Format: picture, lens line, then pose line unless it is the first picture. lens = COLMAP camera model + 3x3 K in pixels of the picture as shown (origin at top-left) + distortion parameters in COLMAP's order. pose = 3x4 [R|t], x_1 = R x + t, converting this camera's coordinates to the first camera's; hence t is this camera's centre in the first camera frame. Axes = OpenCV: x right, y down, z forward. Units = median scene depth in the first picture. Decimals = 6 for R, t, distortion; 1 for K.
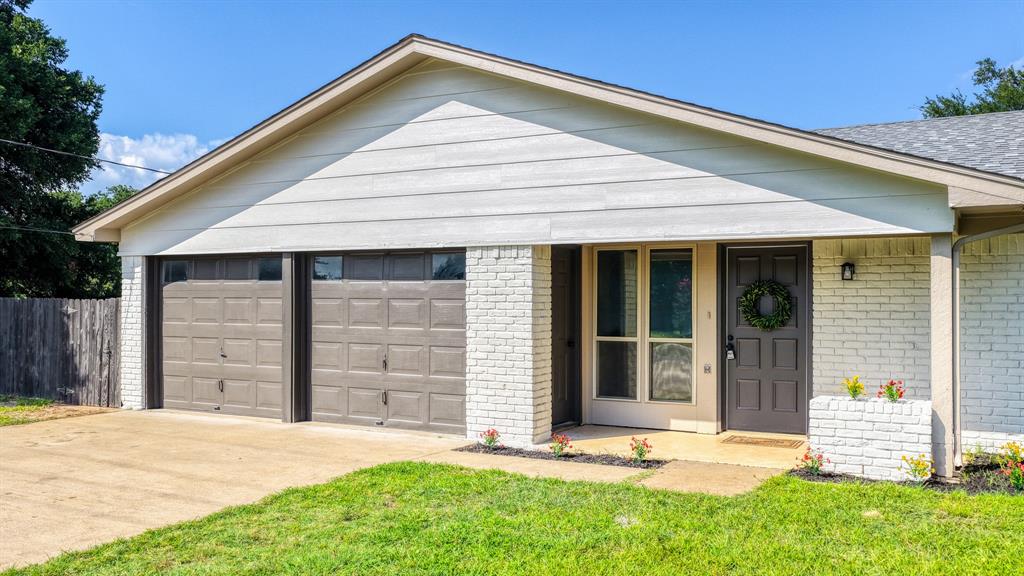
lens RADIAL K [[878.9, 0, 503.9], [0, 878.9, 294.1], [0, 0, 1]] dist [0.006897, 0.004161]
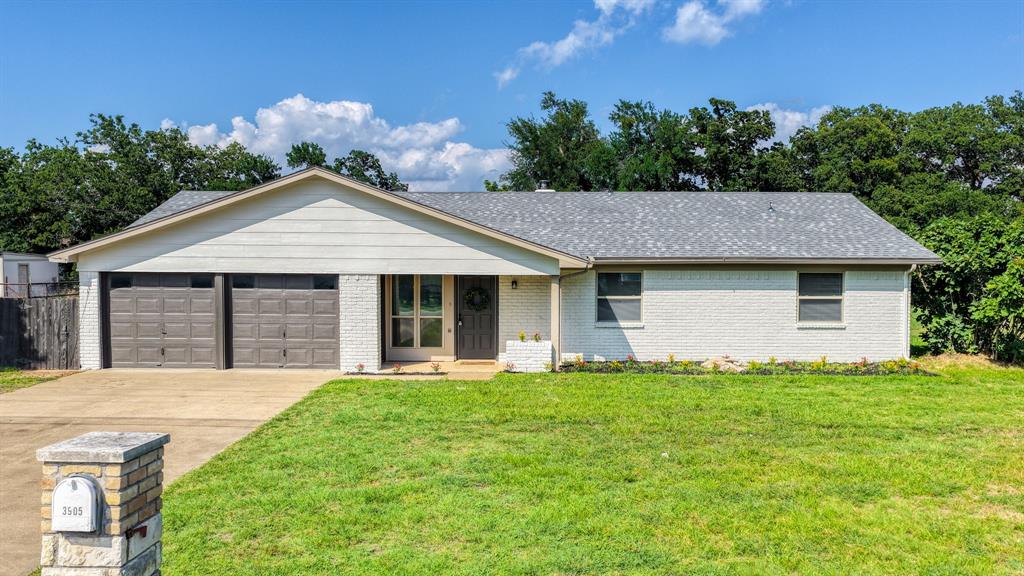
lens RADIAL K [[878.9, 0, 503.9], [0, 878.9, 294.1], [0, 0, 1]] dist [0.006897, 0.004161]
pose [[0.894990, -0.020888, 0.445597, -0.555112], [-0.003472, 0.998547, 0.053781, -0.108088], [-0.446073, -0.049680, 0.893617, -0.870002]]
